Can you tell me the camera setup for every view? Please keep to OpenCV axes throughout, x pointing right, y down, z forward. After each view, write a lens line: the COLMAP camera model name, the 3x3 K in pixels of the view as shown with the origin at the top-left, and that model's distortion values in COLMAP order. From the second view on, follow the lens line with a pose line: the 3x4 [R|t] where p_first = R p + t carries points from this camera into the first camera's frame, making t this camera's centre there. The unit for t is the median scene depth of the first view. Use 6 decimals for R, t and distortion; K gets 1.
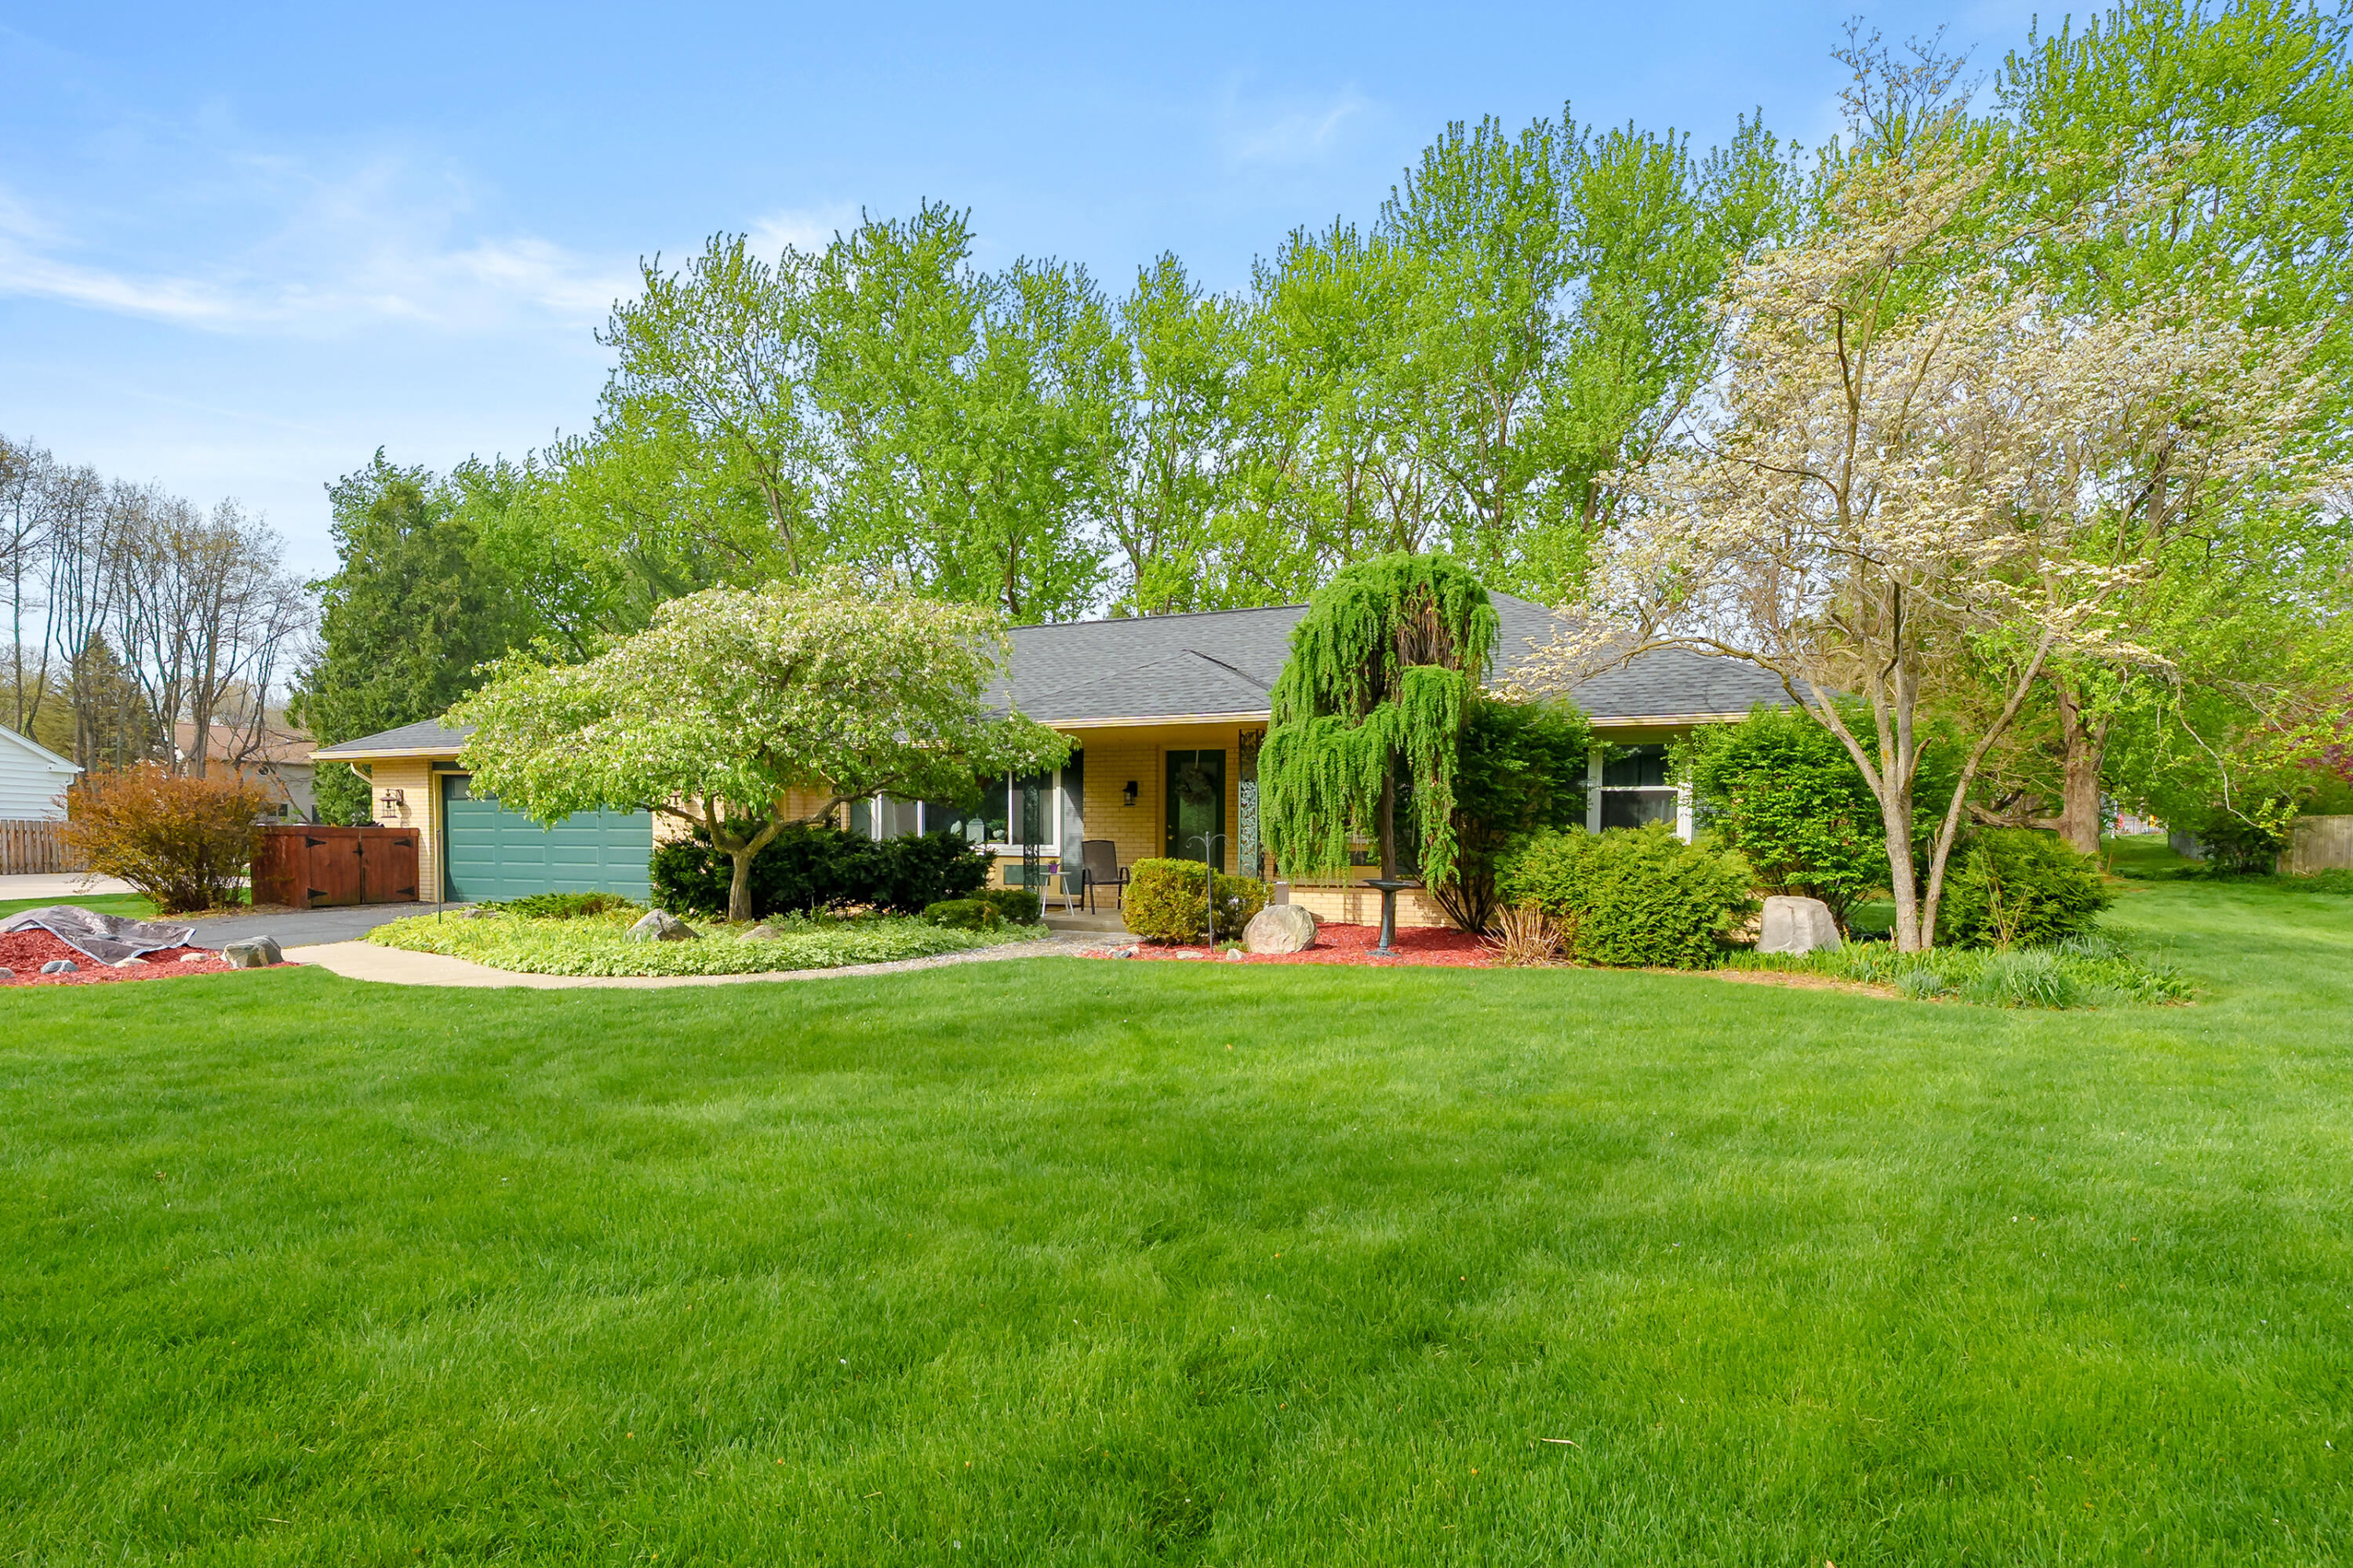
lens RADIAL K [[1171.0, 0, 1247.6], [0, 1171.0, 787.7], [0, 0, 1]] dist [-0.005038, -0.000630]
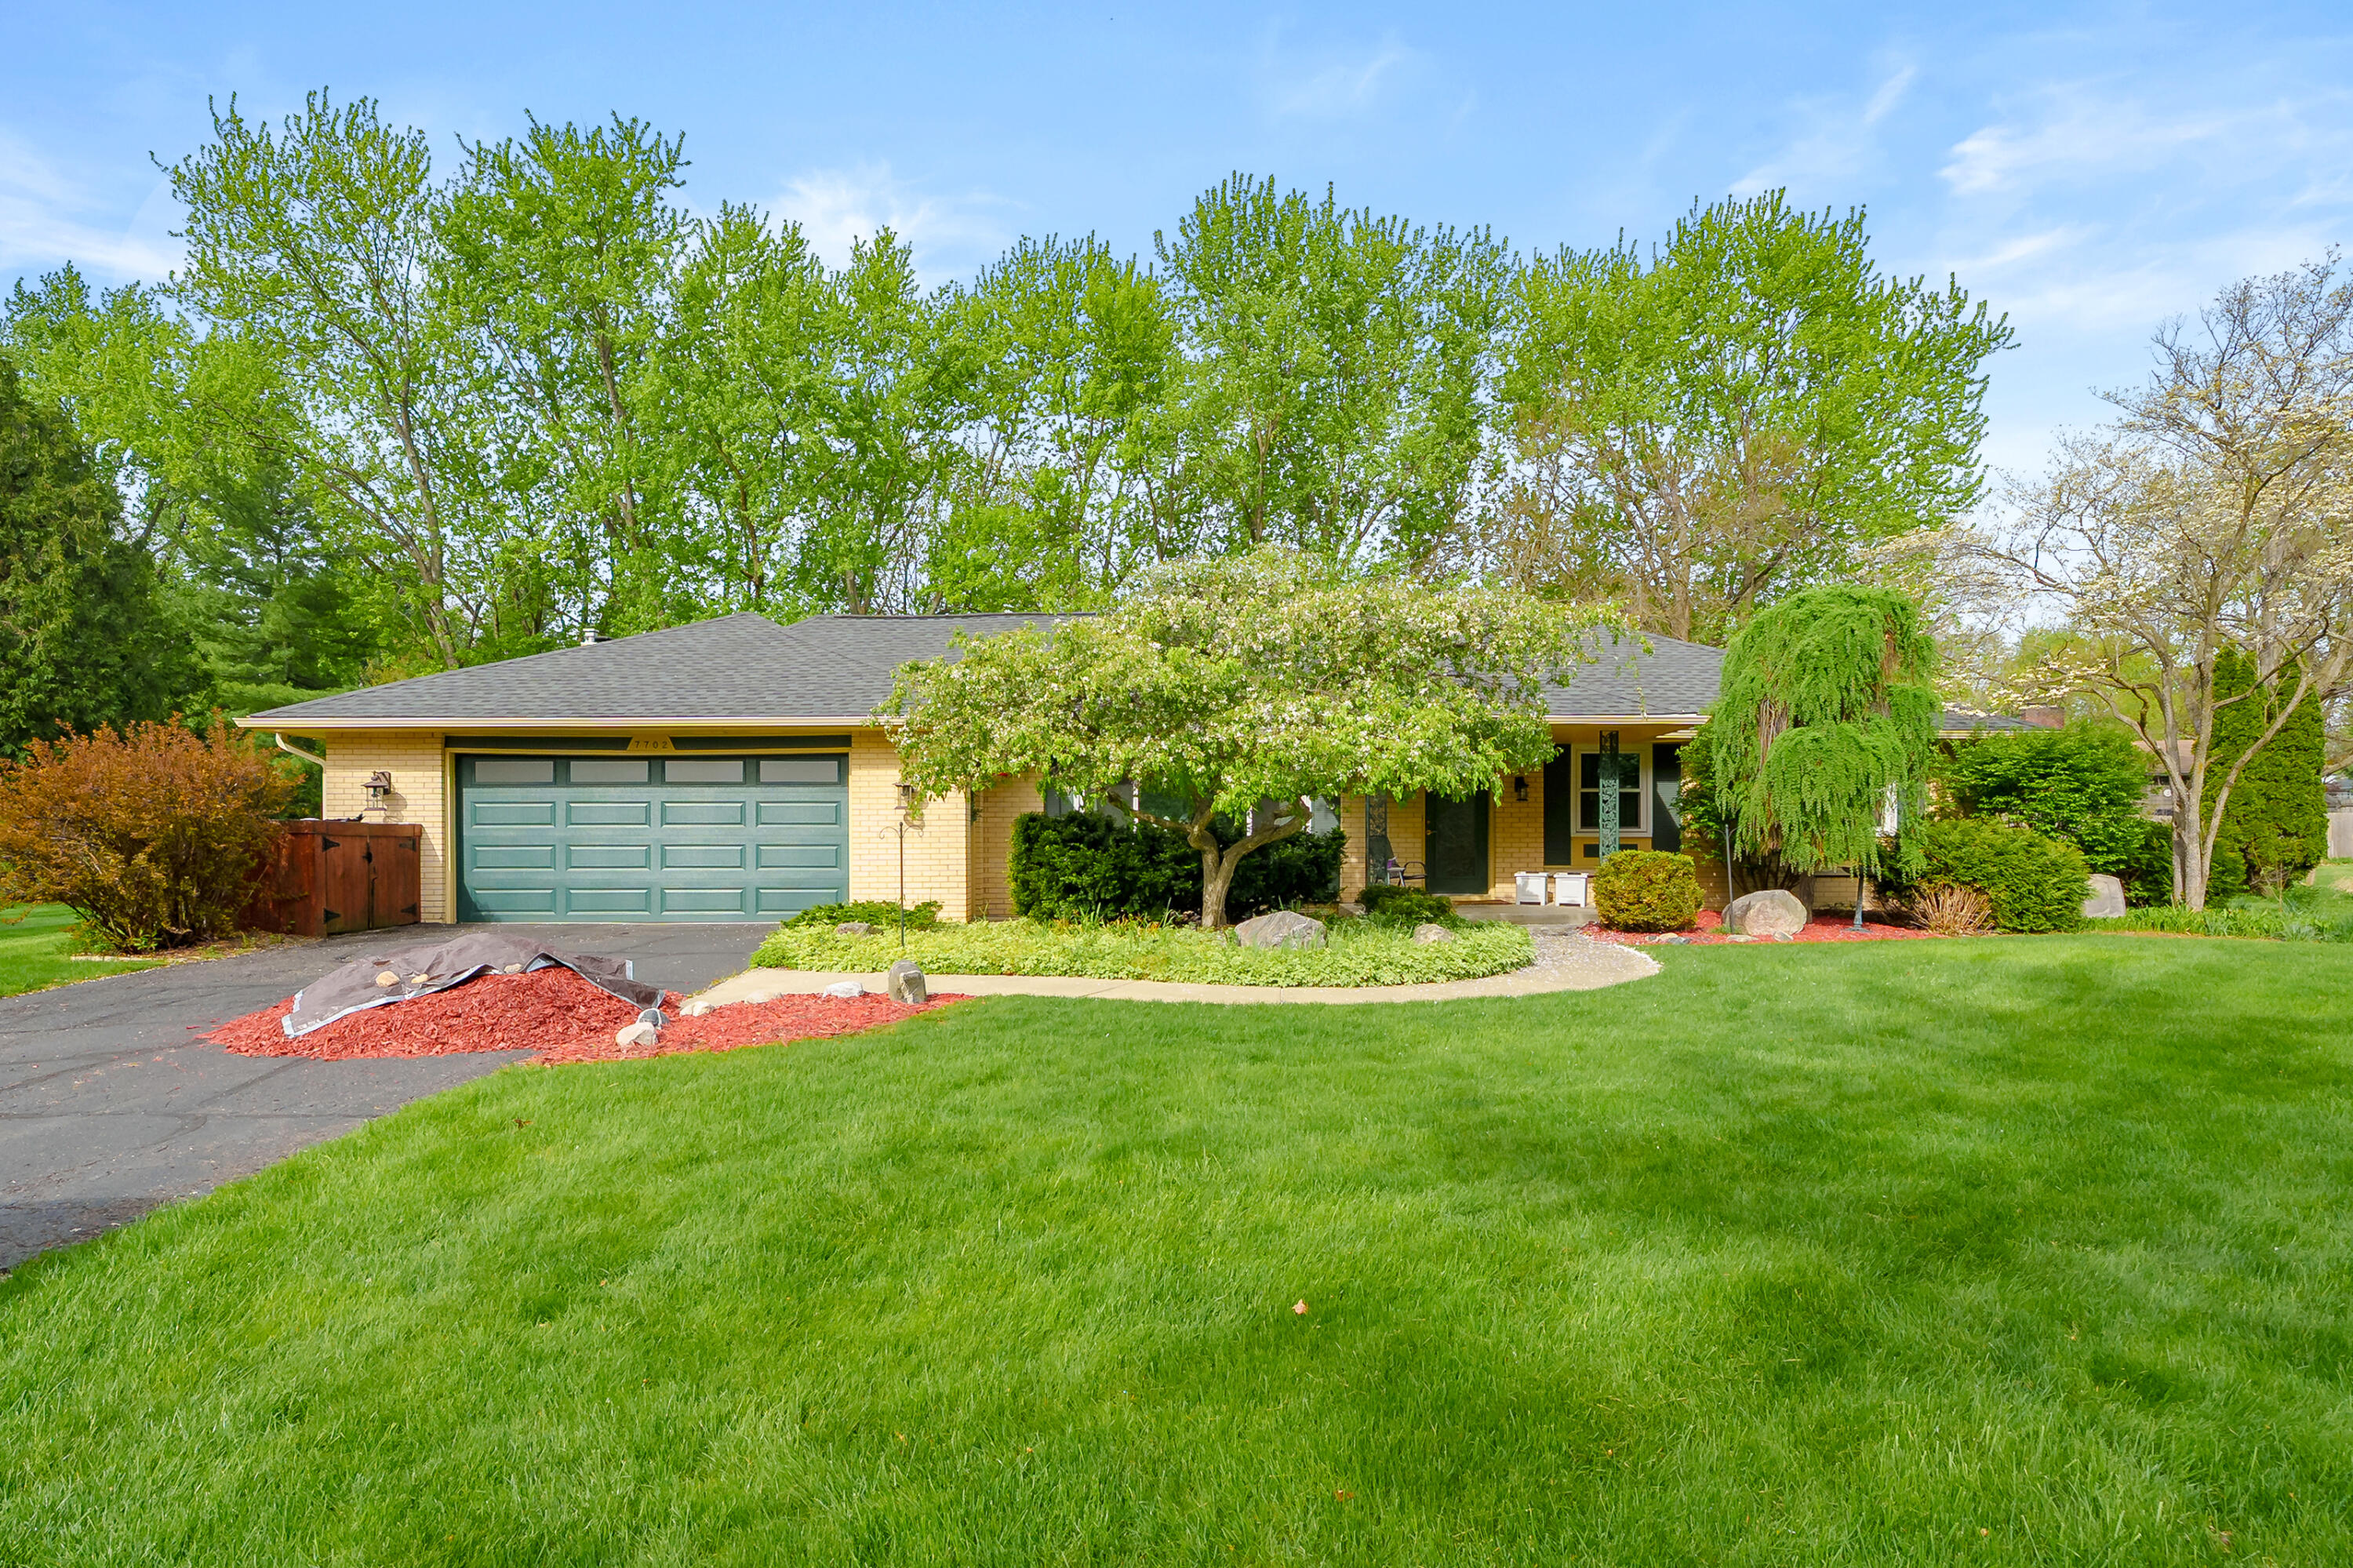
lens RADIAL K [[1122.6, 0, 1189.6], [0, 1122.6, 779.2], [0, 0, 1]] dist [0.000538, -0.000335]
pose [[0.918274, 0.016082, 0.395619, -0.606032], [-0.011873, 0.999844, -0.013084, 0.010408], [-0.395768, 0.007318, 0.918321, 0.166812]]
